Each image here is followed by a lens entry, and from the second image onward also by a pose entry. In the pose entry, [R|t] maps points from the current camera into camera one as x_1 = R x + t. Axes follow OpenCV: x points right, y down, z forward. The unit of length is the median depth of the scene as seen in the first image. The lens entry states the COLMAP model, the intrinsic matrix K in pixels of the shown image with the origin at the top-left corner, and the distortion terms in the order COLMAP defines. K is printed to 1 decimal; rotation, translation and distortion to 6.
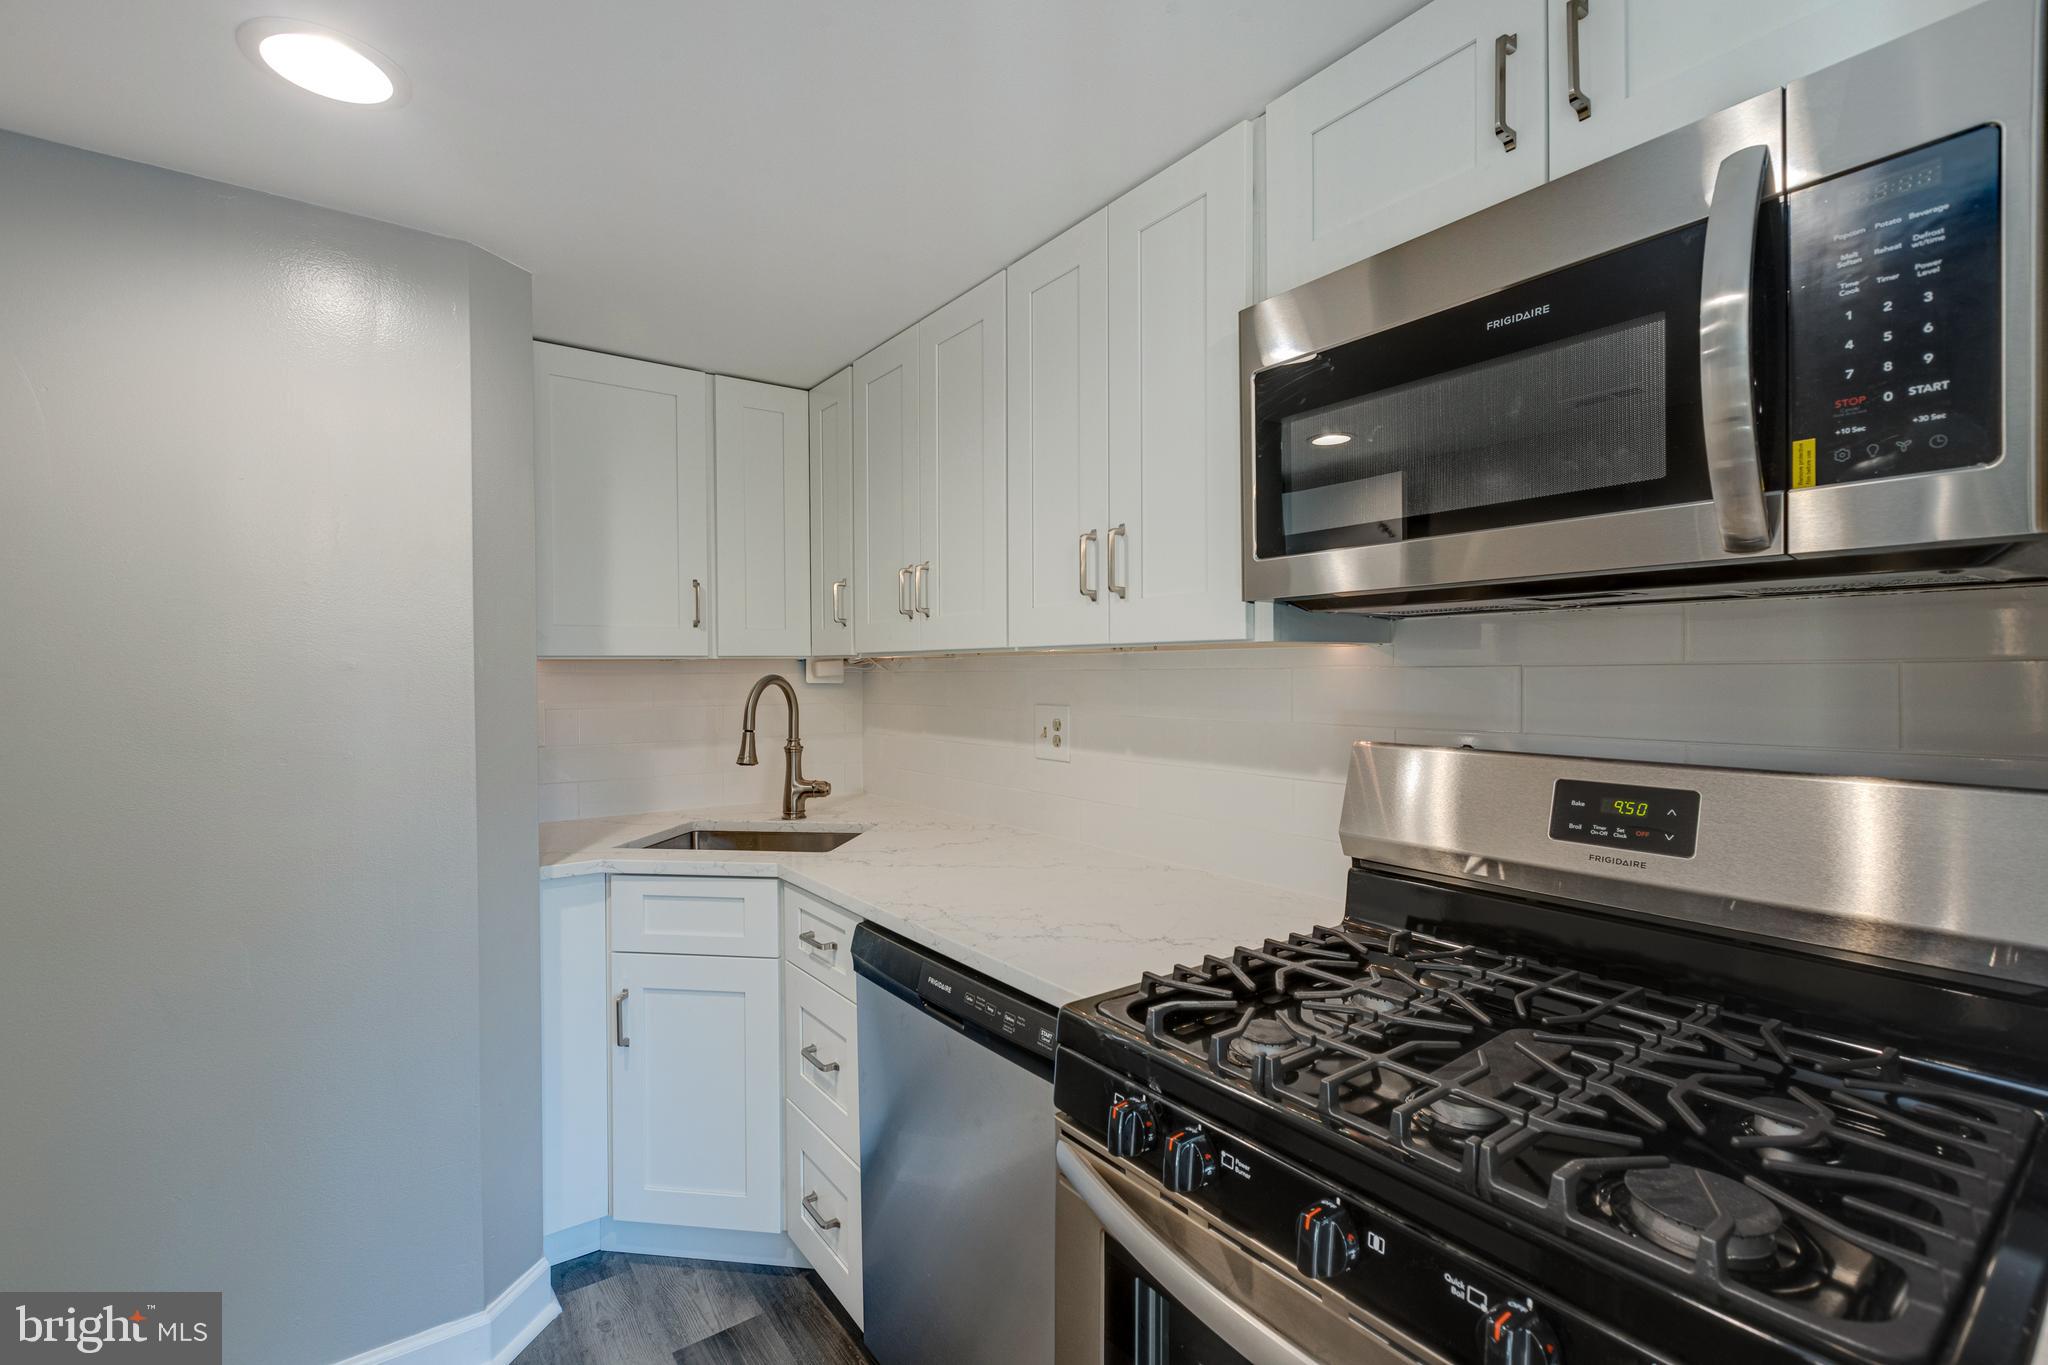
lens RADIAL K [[911.3, 0, 1026.9], [0, 911.3, 676.3], [0, 0, 1]] dist [0.006842, -0.001775]
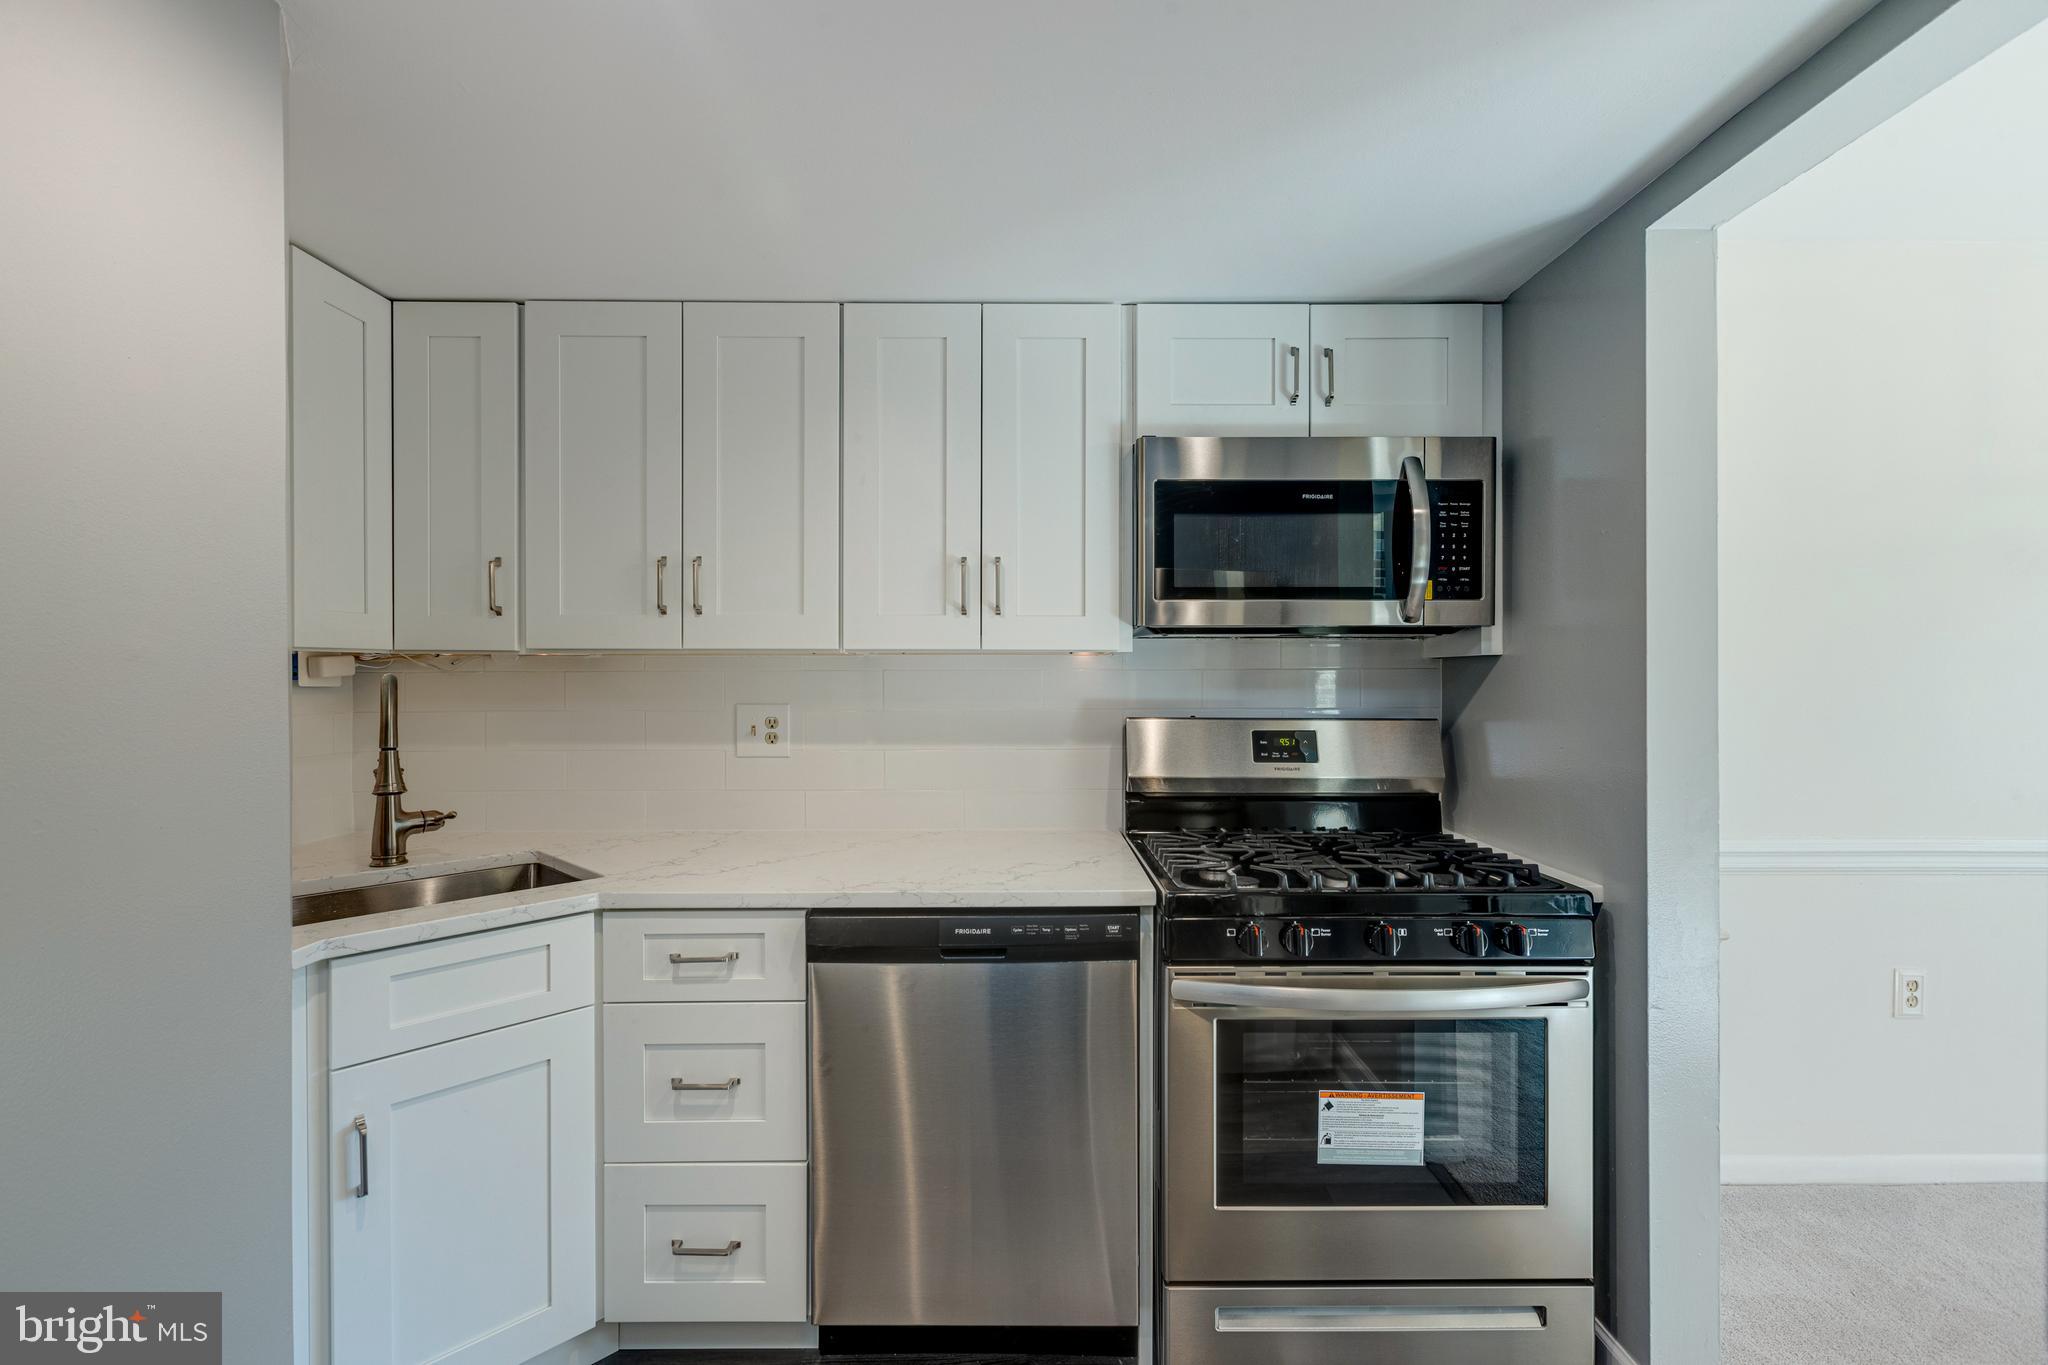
lens RADIAL K [[911.3, 0, 1021.2], [0, 911.3, 671.9], [0, 0, 1]] dist [0.006842, -0.001775]
pose [[0.593839, 0.005945, 0.804562, -0.812533], [0.002130, 0.999958, -0.008961, 0.005839], [-0.804581, 0.007035, 0.593801, 0.184753]]
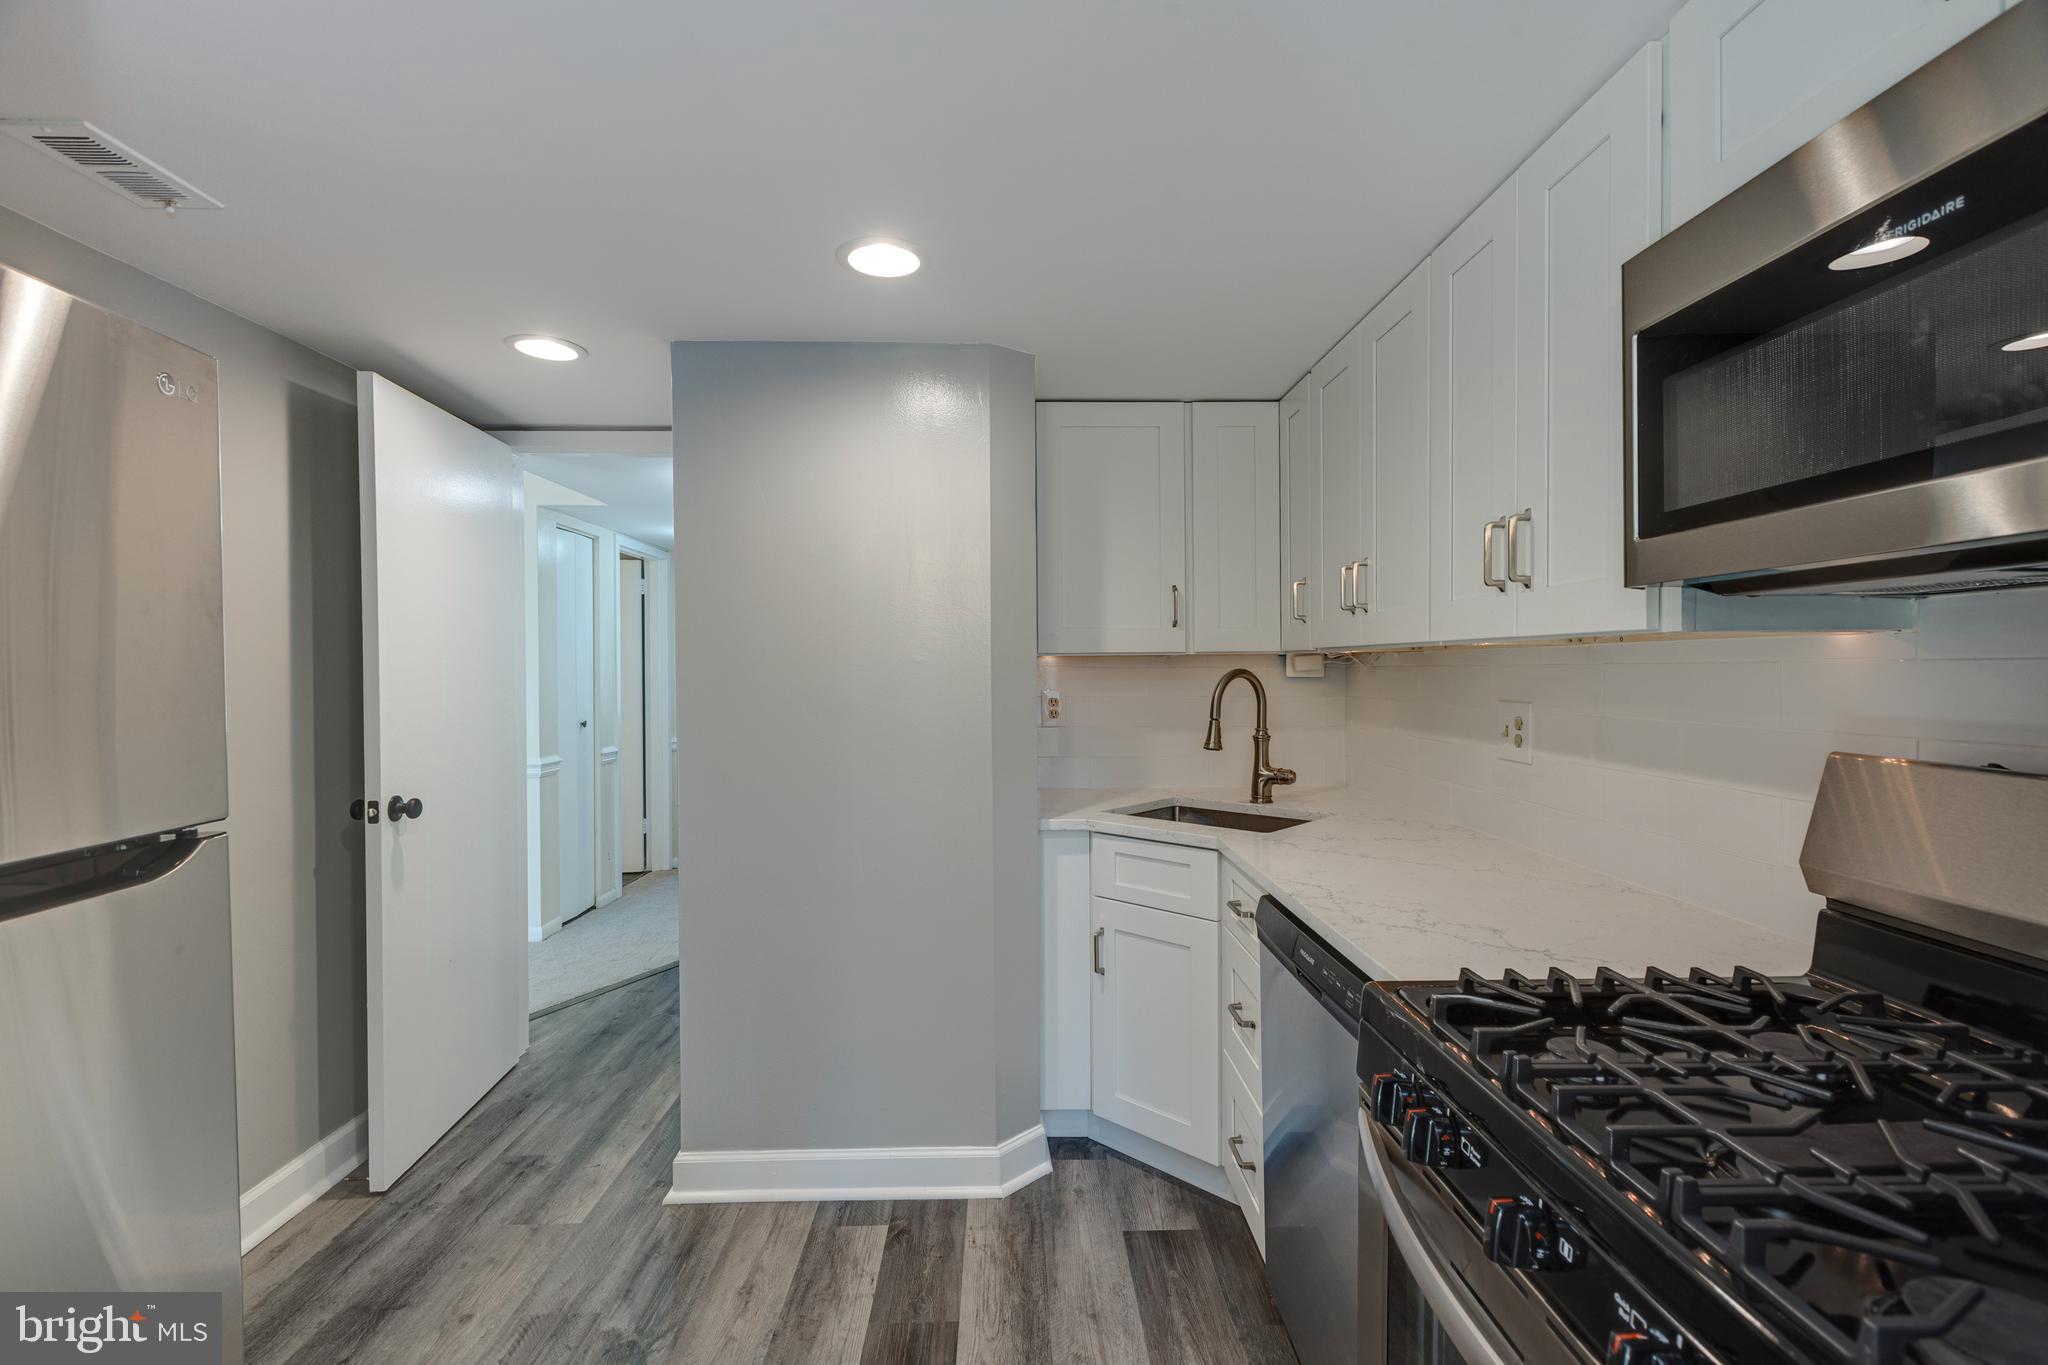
lens RADIAL K [[911.3, 0, 1028.1], [0, 911.3, 676.2], [0, 0, 1]] dist [0.006842, -0.001775]
pose [[0.818526, 0.006708, -0.574430, 0.199160], [-0.003320, 0.999970, 0.006945, 0.000452], [0.574459, -0.003778, 0.818524, -0.054904]]
